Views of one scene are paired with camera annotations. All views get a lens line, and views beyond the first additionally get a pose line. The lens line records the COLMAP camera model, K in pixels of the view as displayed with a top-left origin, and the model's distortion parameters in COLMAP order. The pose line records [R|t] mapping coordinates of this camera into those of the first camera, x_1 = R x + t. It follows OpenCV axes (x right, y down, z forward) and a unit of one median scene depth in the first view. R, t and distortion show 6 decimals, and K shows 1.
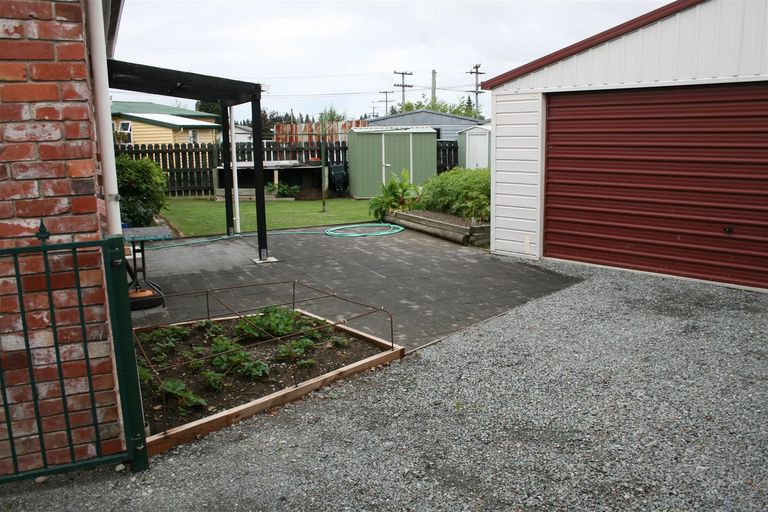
lens RADIAL K [[644.3, 0, 383.5], [0, 644.3, 257.0], [0, 0, 1]] dist [-0.105057, 0.012259]
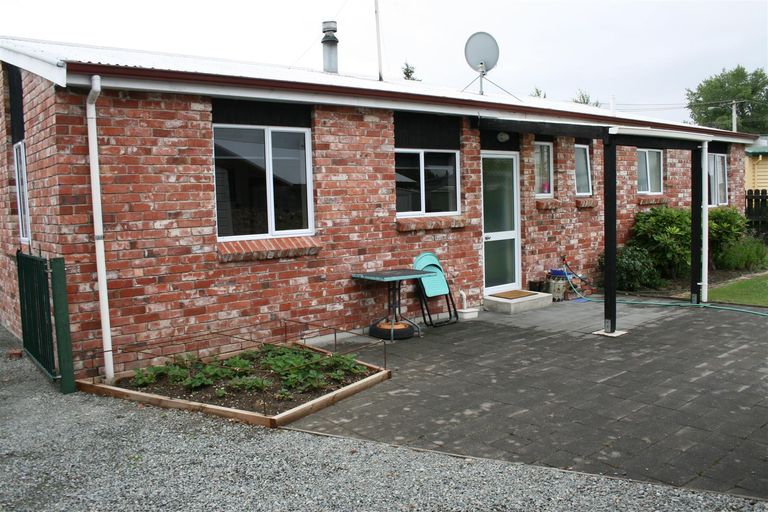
lens RADIAL K [[644.3, 0, 382.9], [0, 644.3, 255.8], [0, 0, 1]] dist [-0.105057, 0.012259]
pose [[0.256693, 0.096895, -0.961624, 0.937787], [-0.150956, 0.986770, 0.059133, -0.175137], [0.954631, 0.129984, 0.267924, 0.837765]]
